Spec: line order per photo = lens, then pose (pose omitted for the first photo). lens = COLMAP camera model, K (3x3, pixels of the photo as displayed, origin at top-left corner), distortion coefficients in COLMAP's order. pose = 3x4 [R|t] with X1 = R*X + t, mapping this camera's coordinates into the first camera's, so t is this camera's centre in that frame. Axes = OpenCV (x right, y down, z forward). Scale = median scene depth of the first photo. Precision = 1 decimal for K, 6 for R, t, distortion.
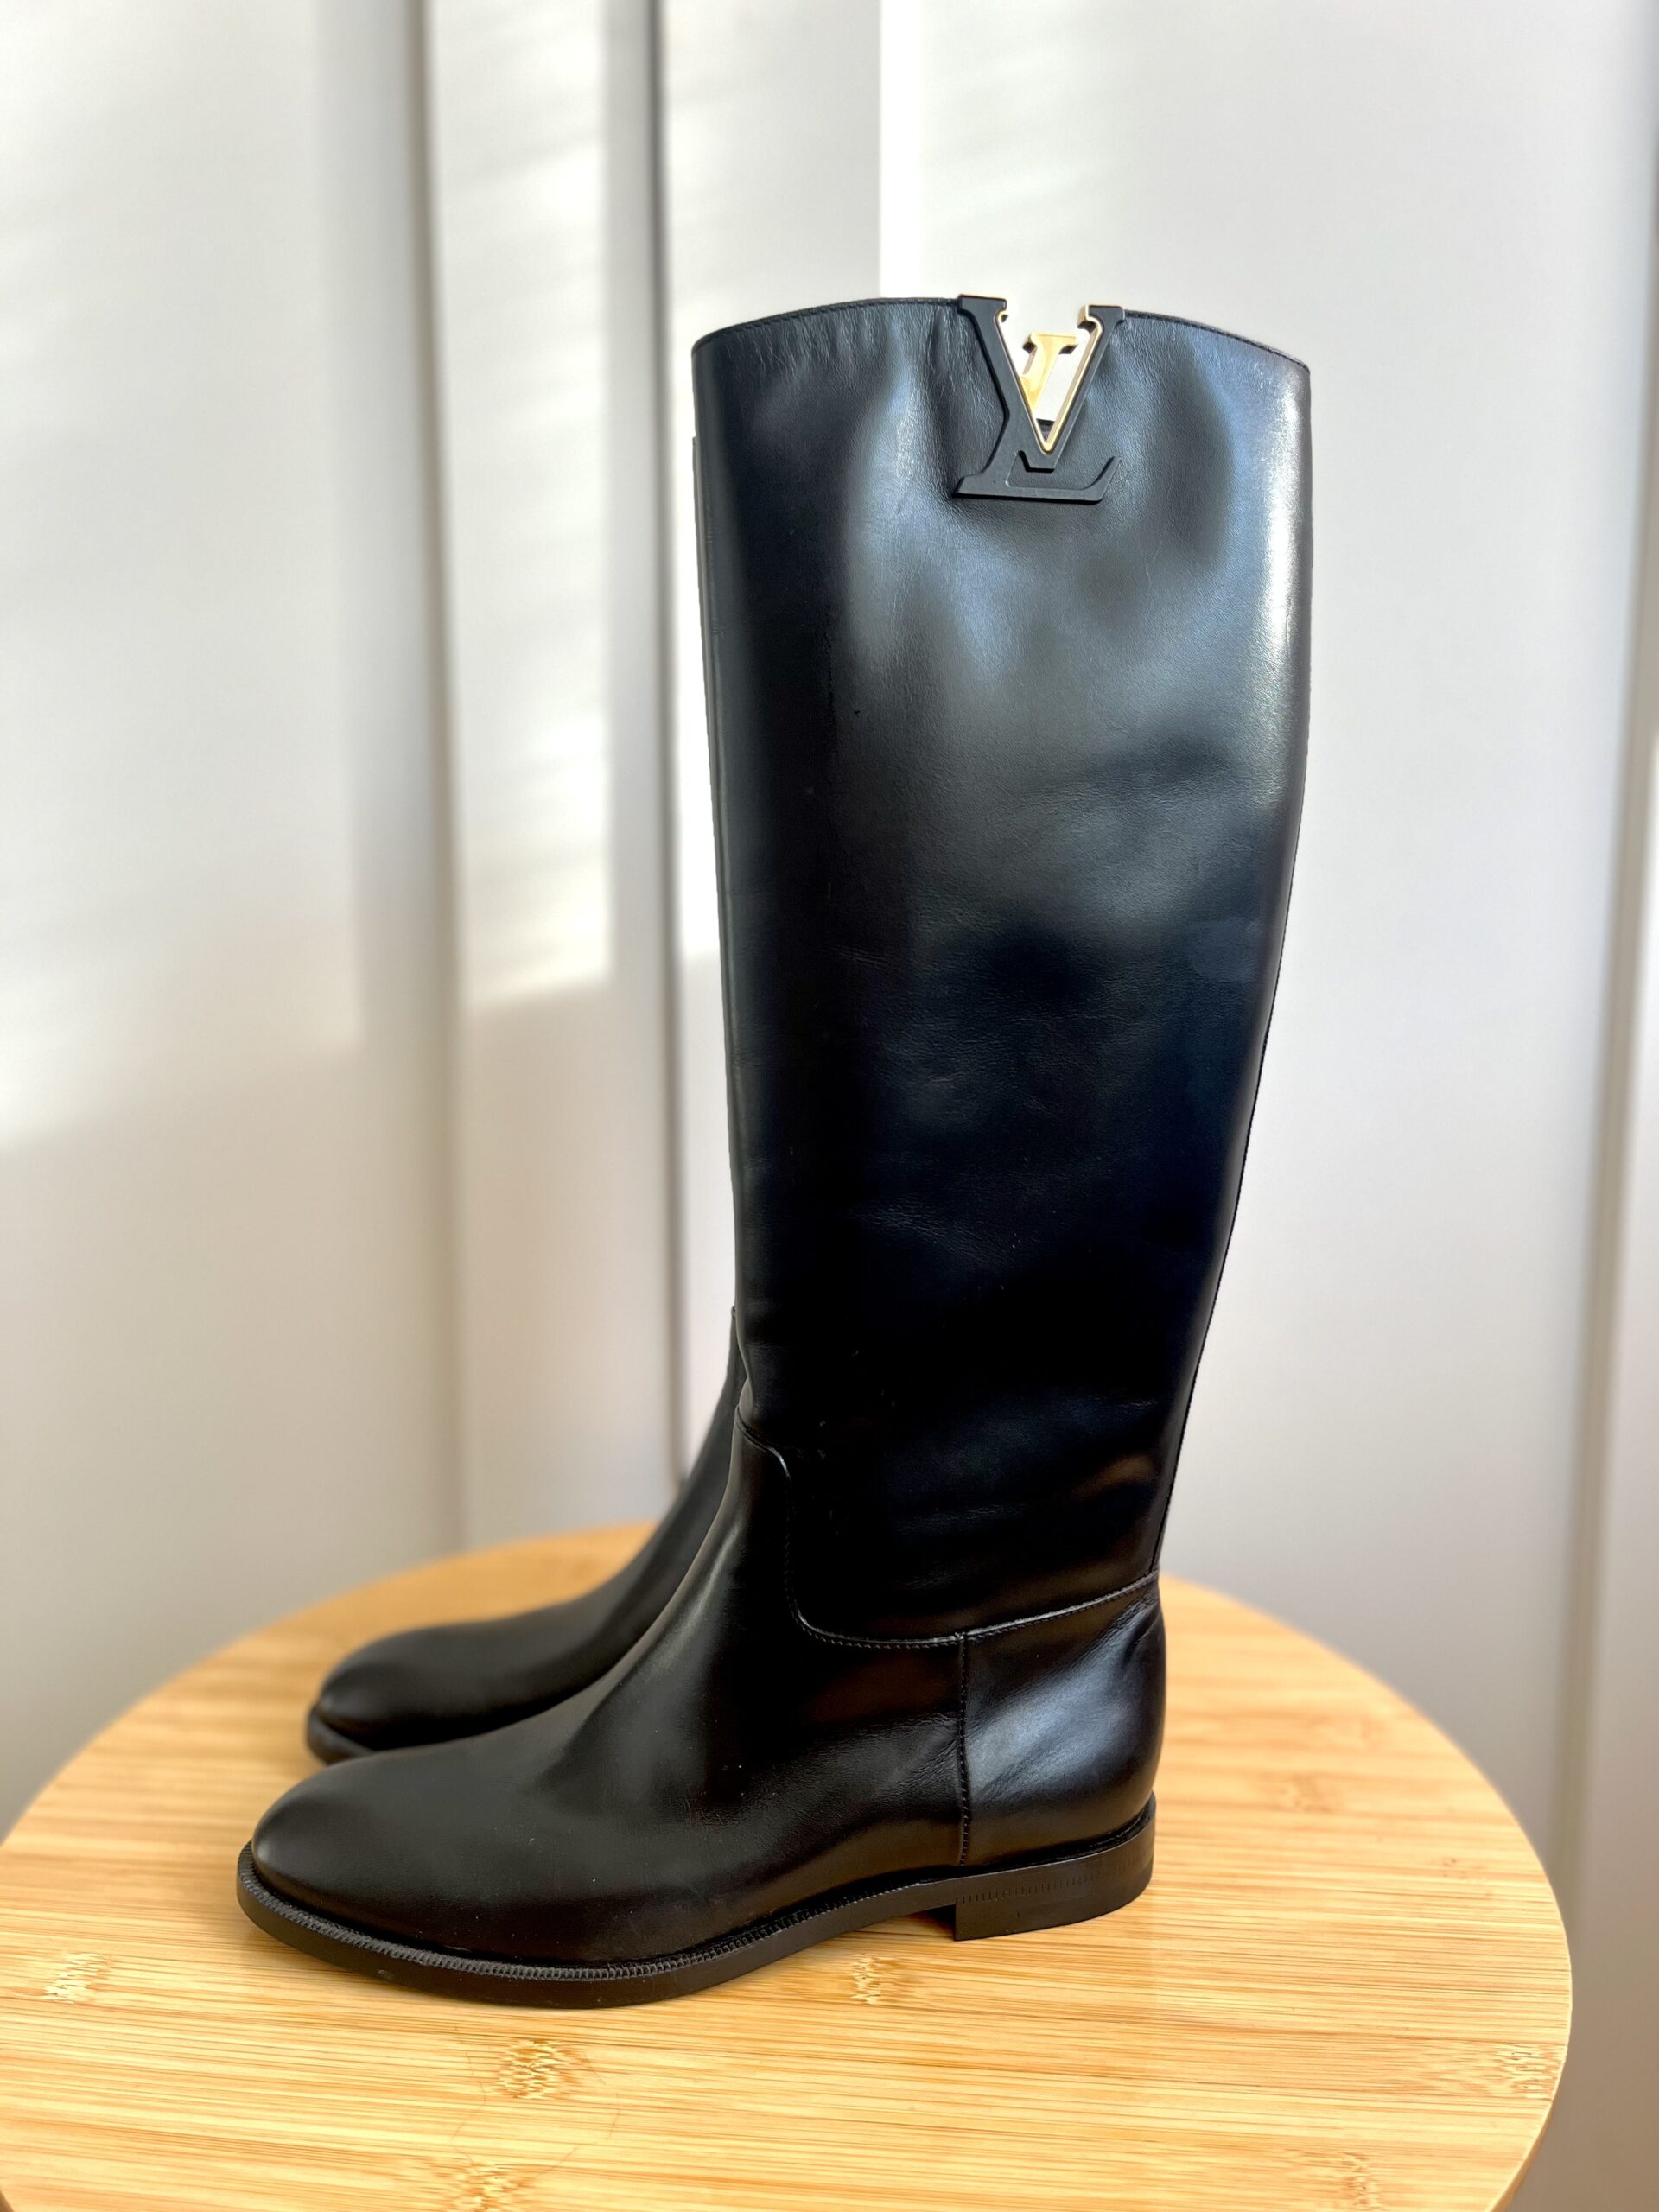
lens RADIAL K [[1667.6, 0, 829.5], [0, 1667.6, 1106.0], [0, 0, 1]] dist [0.005547, 0.005036]
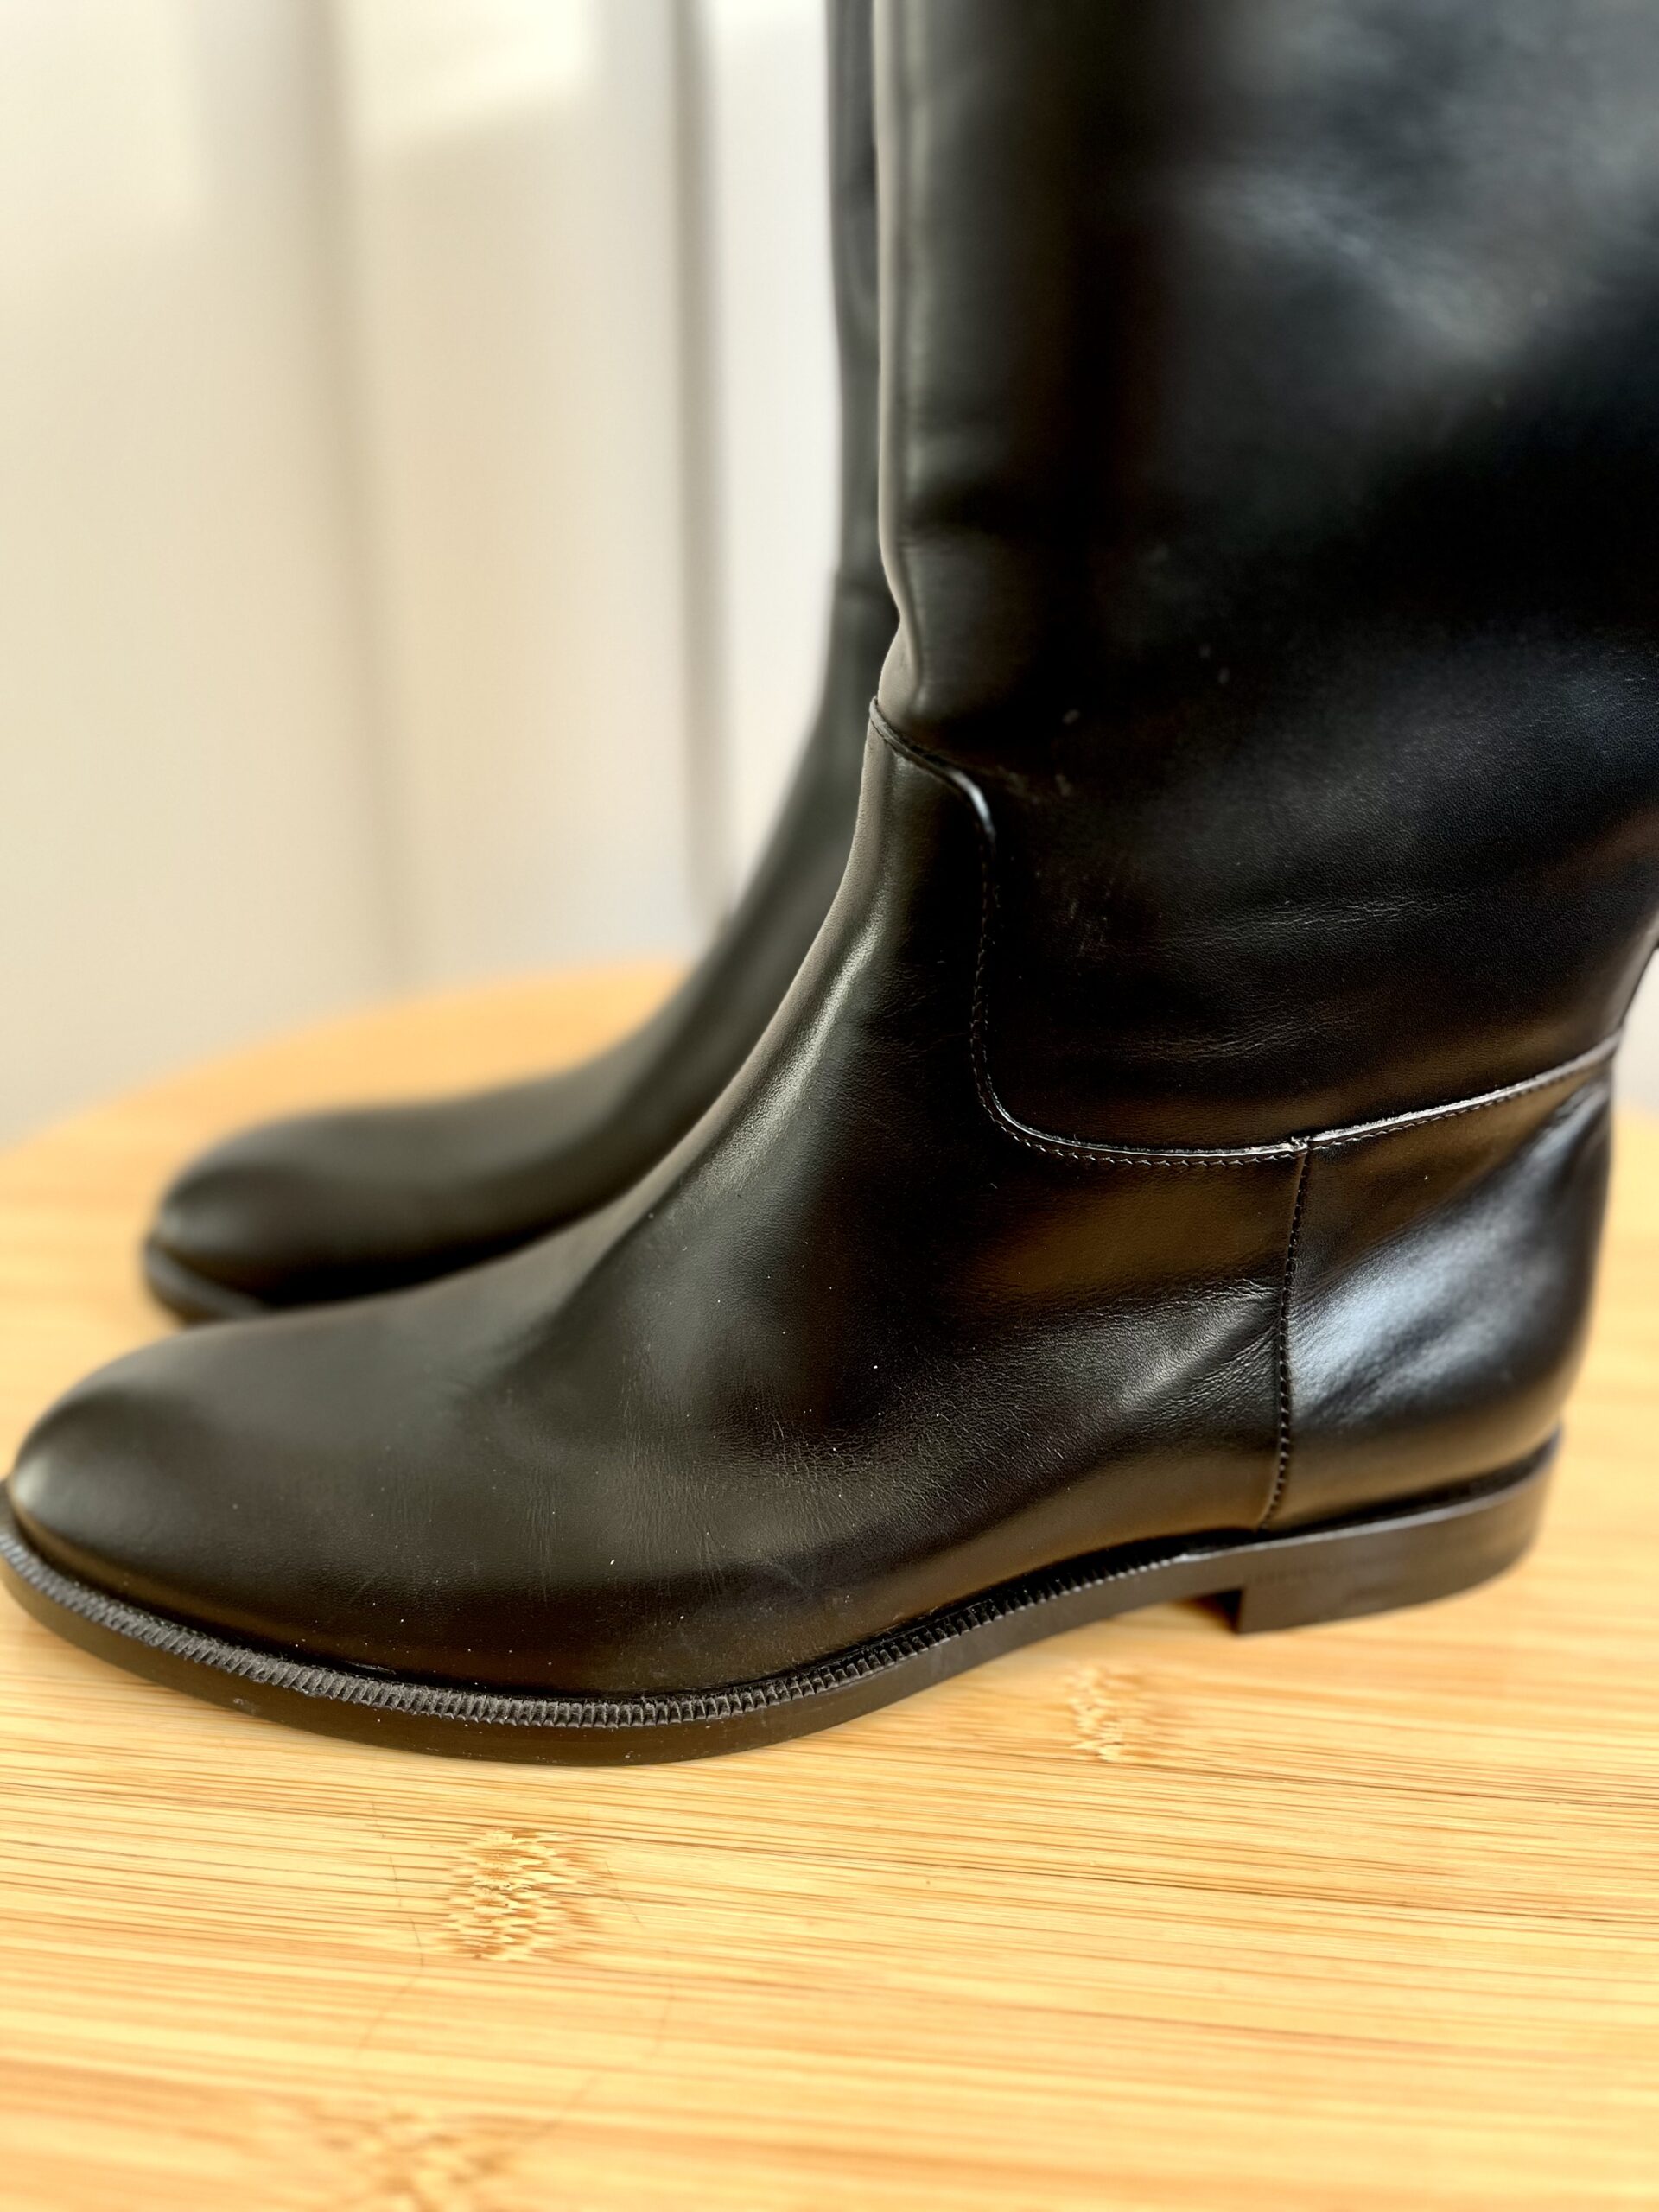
lens RADIAL K [[1714.2, 0, 829.5], [0, 1714.2, 1106.0], [0, 0, 1]] dist [-0.002886, -0.077887]
pose [[0.999910, 0.011320, -0.007160, -0.067910], [-0.008633, 0.953384, 0.301636, 0.152781], [0.010241, -0.301547, 0.953396, 0.513941]]
